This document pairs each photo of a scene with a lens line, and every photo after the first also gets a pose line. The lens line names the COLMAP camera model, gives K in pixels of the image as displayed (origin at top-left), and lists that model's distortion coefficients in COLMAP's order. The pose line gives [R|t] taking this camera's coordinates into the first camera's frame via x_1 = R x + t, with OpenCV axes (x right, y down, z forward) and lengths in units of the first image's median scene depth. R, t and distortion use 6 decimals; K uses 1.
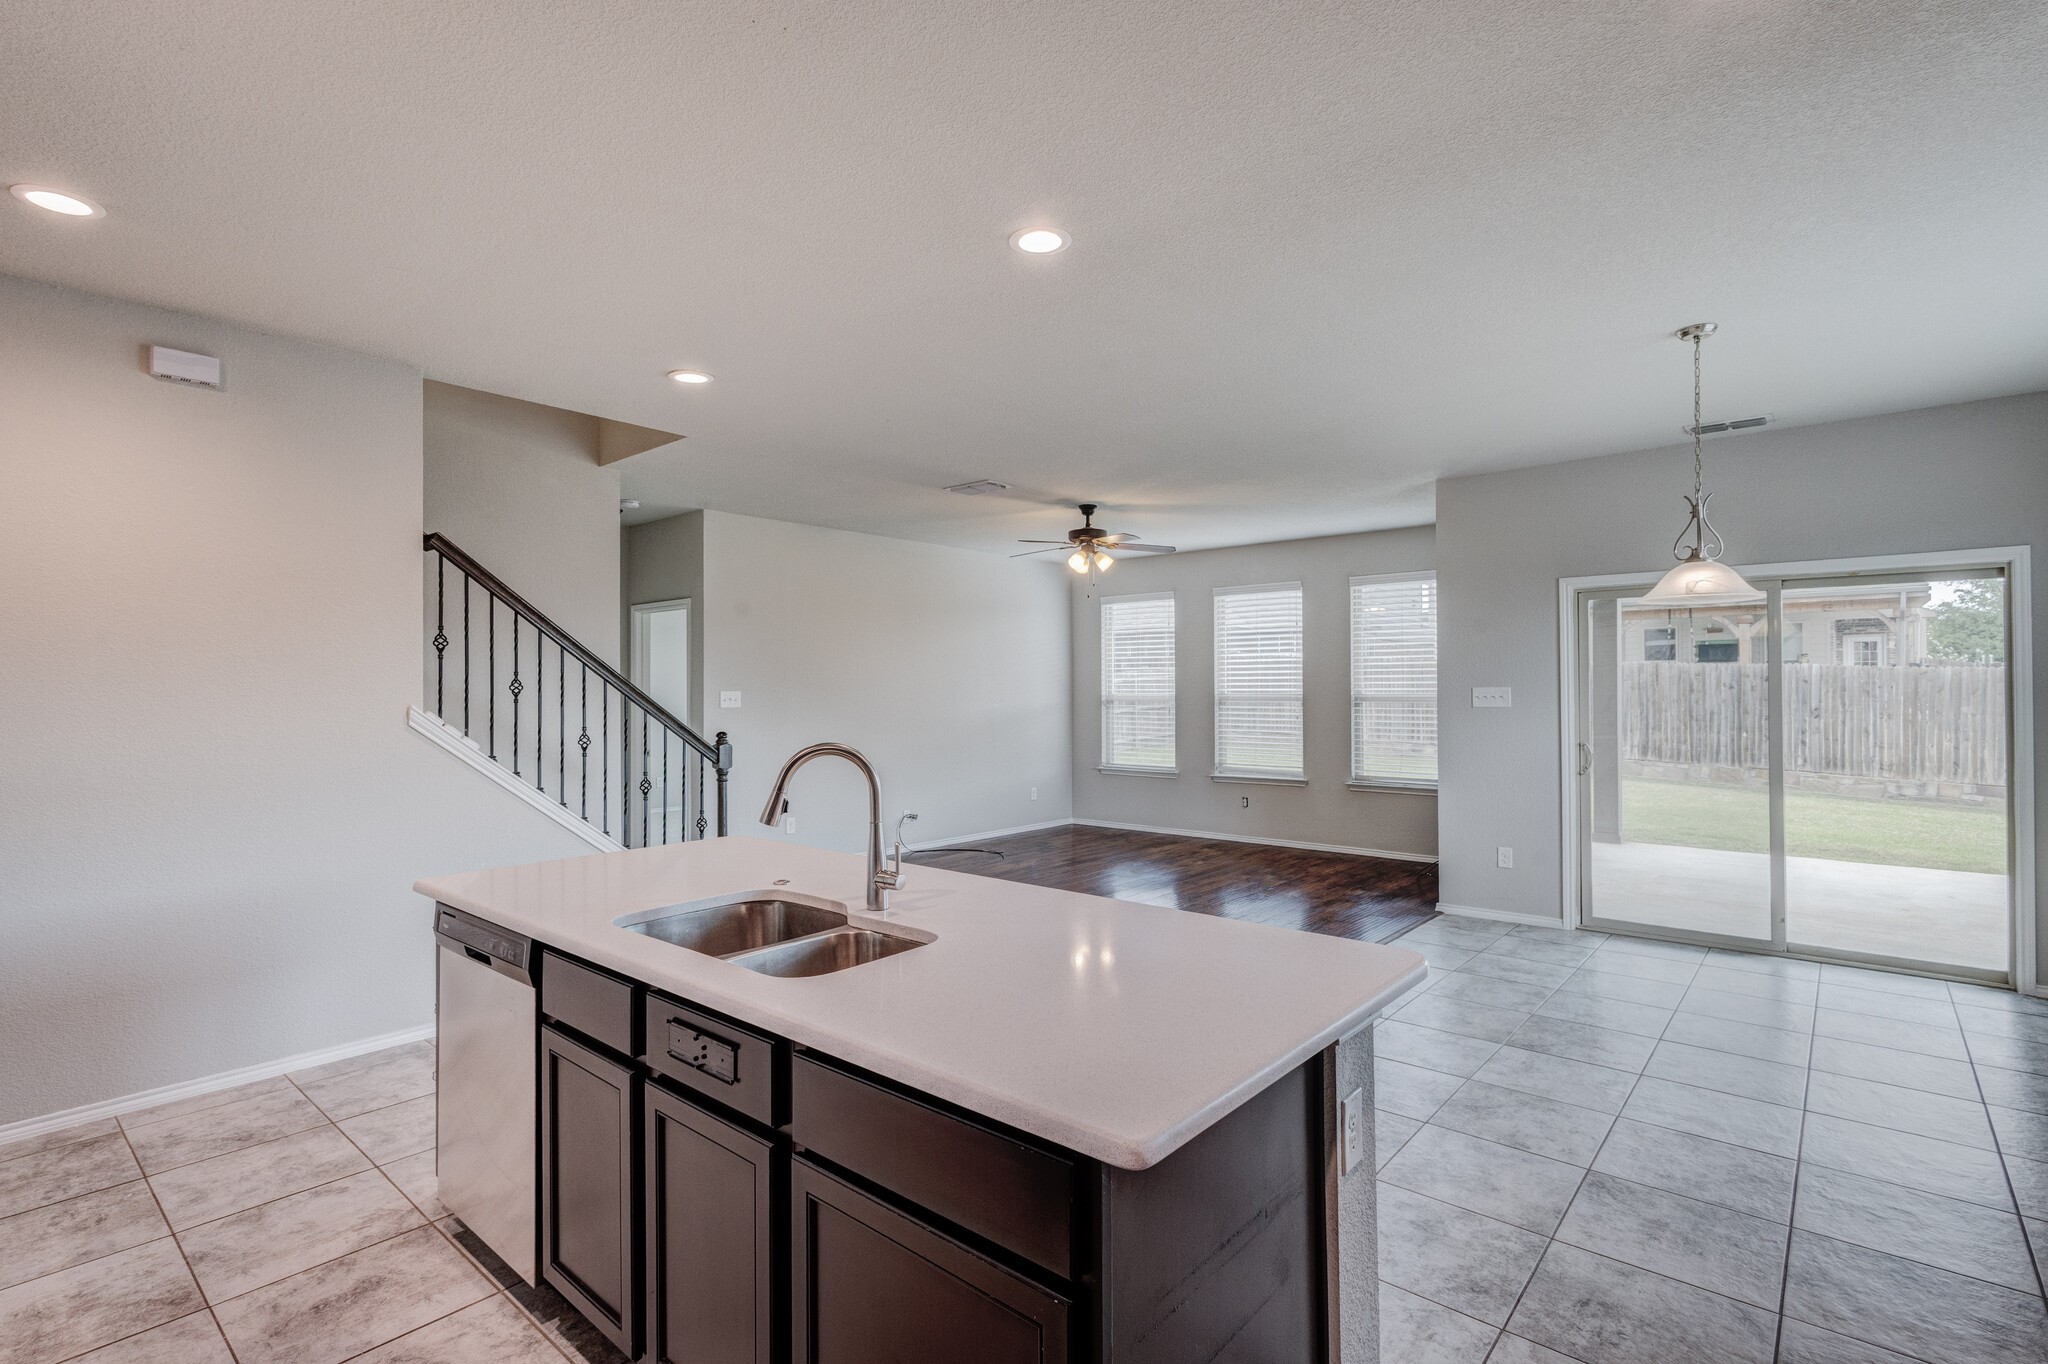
lens RADIAL K [[954.3, 0, 1024.0], [0, 954.3, 682.0], [0, 0, 1]] dist [0.009057, -0.000530]
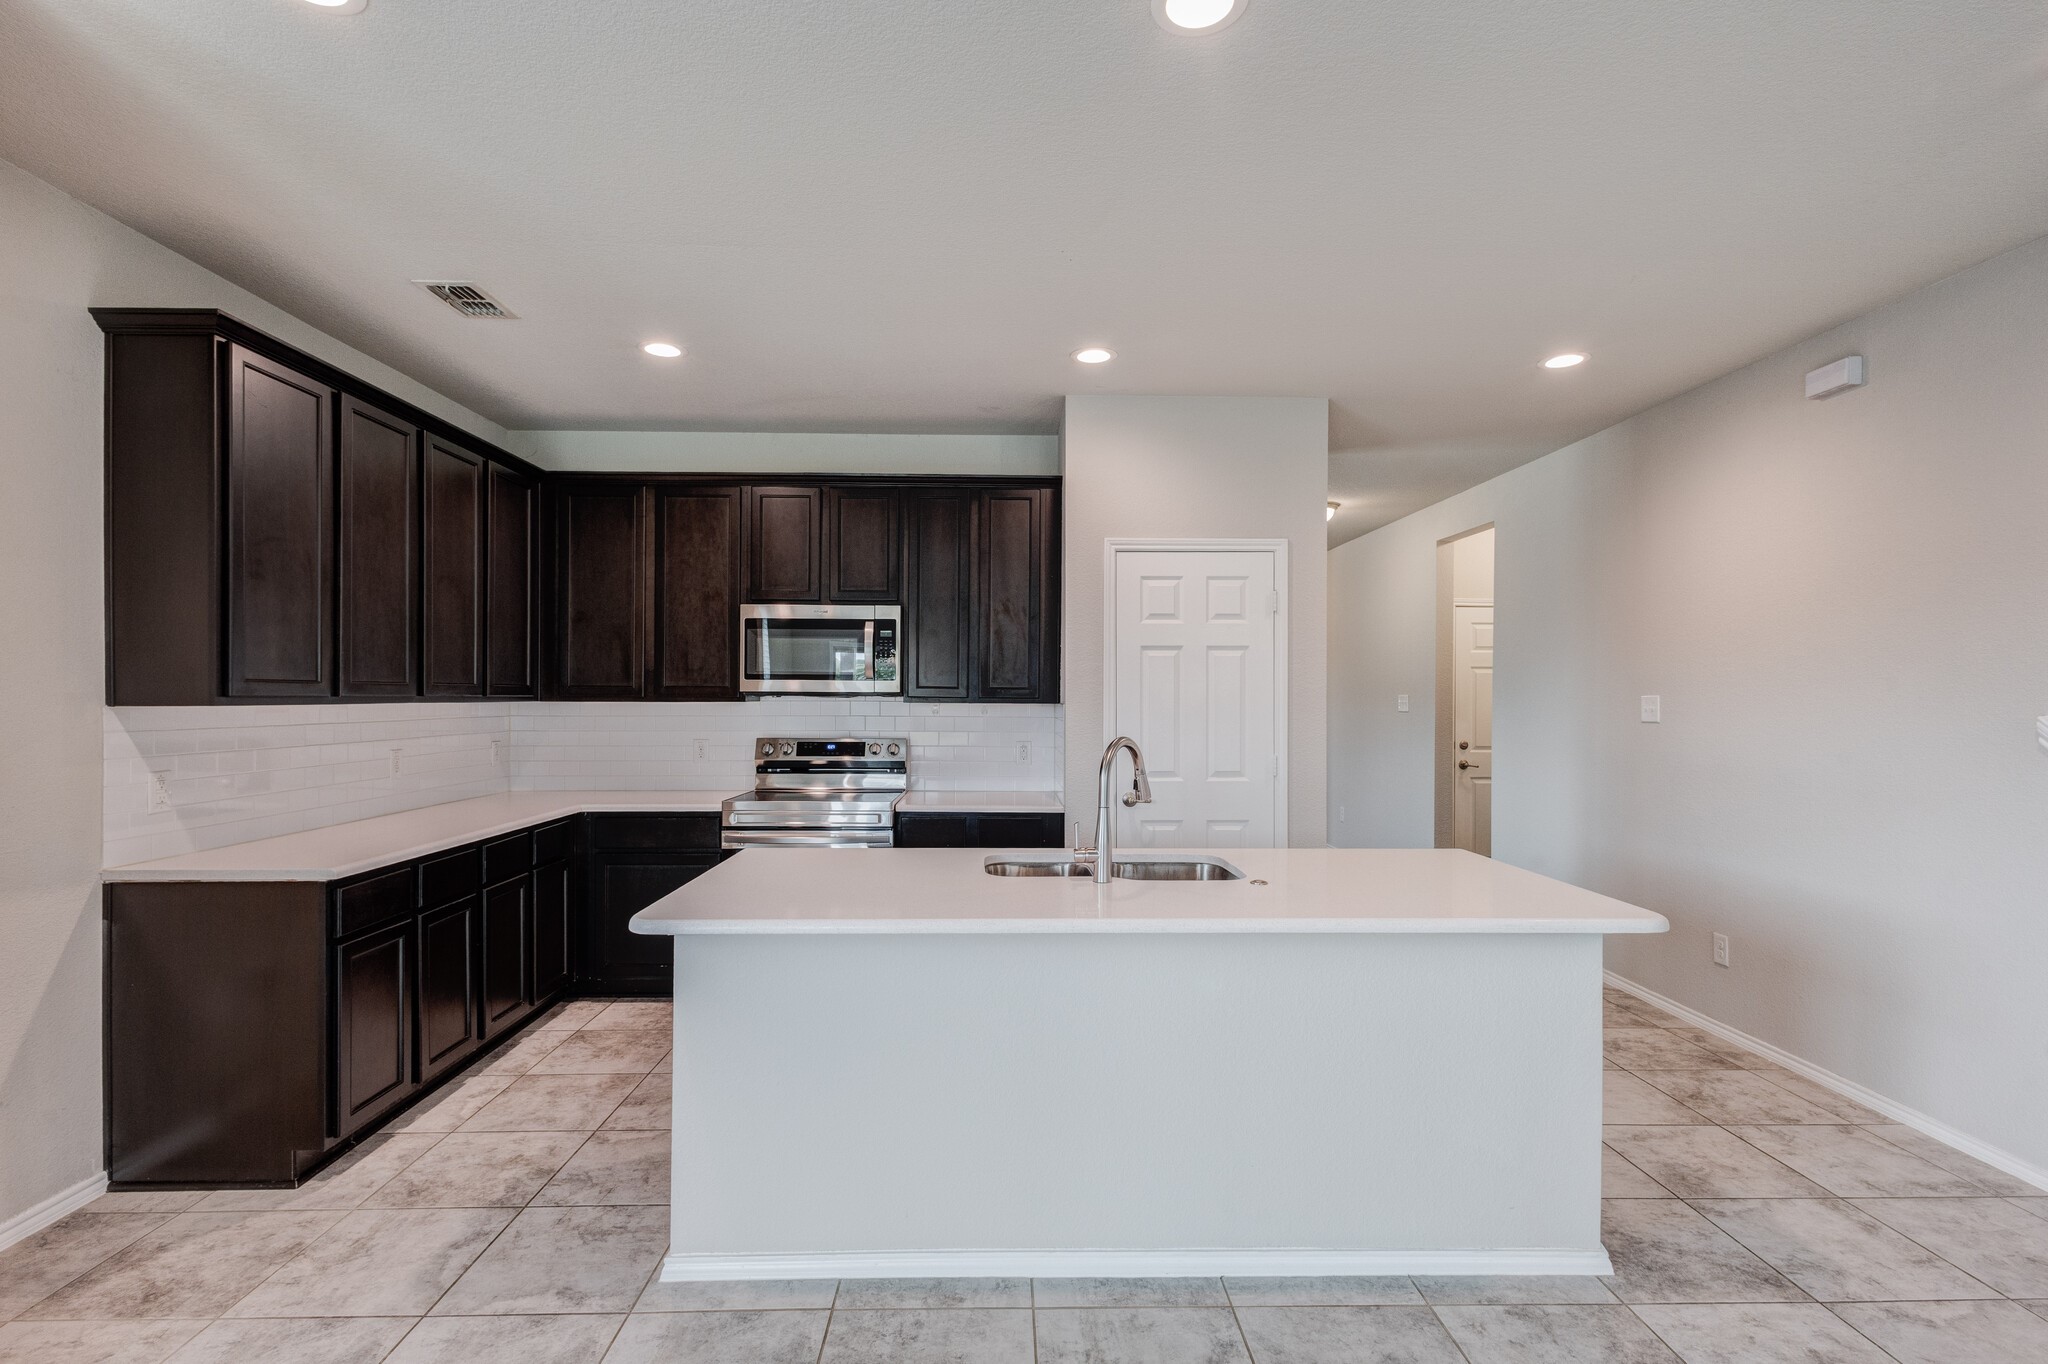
lens RADIAL K [[958.6, 0, 1021.7], [0, 958.6, 696.0], [0, 0, 1]] dist [0.008946, -0.001452]
pose [[-0.742596, 0.002377, -0.669735, 0.225347], [0.003792, 0.999993, -0.000655, 0.004314], [0.669729, -0.003026, -0.742600, 0.577867]]
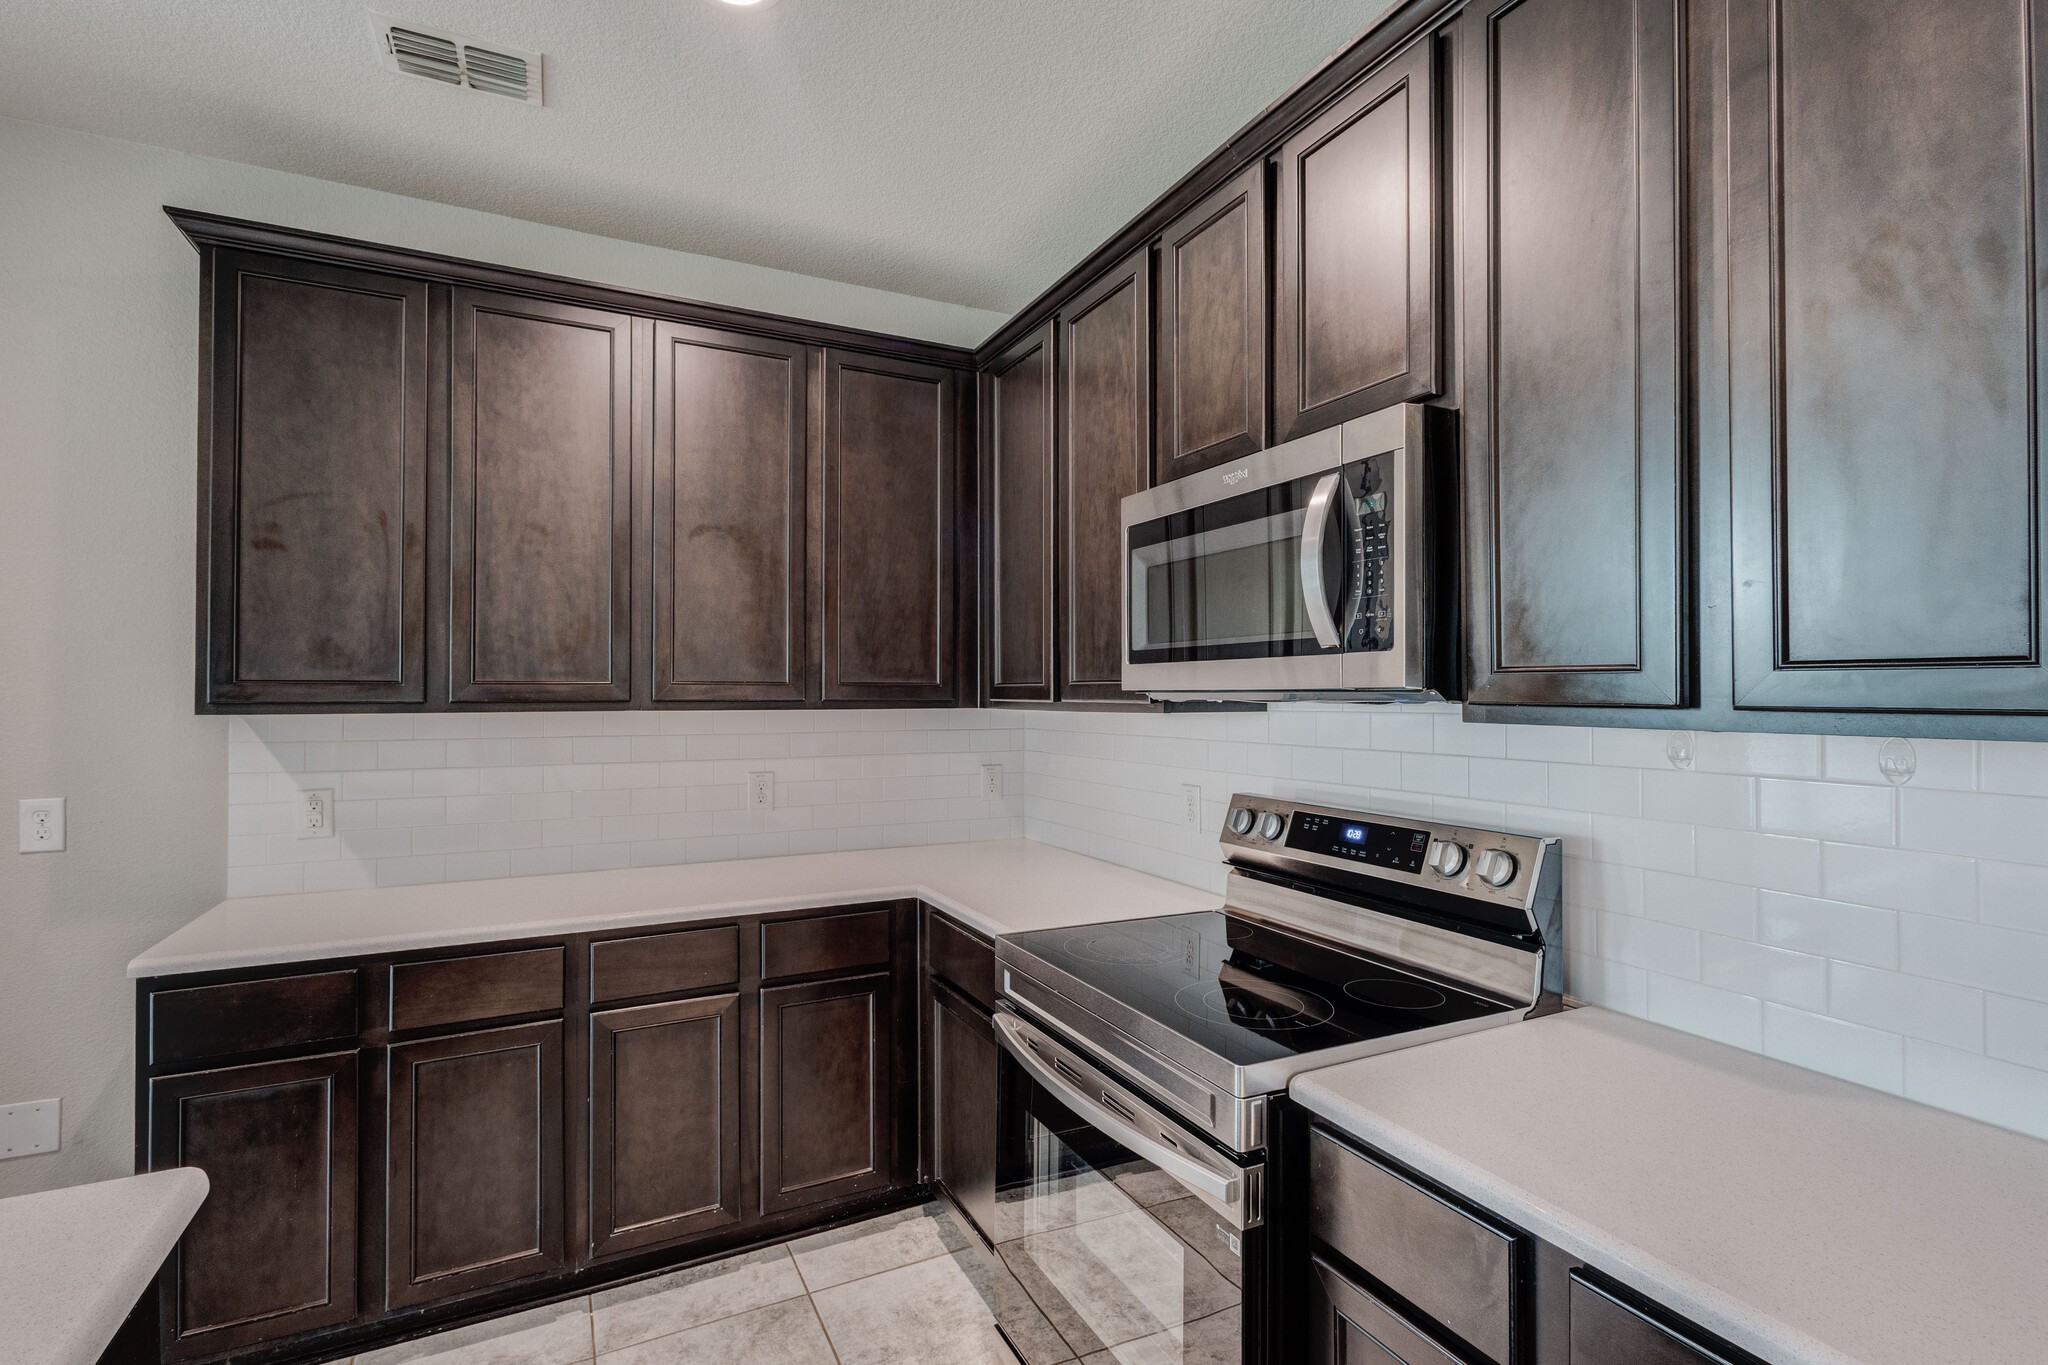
lens RADIAL K [[959.4, 0, 1029.4], [0, 959.4, 682.7], [0, 0, 1]] dist [0.002192, -0.000466]
pose [[-0.923518, 0.010841, 0.383403, -0.161335], [0.003402, 0.999793, -0.020074, 0.003496], [-0.383541, -0.017235, -0.923363, 0.243823]]
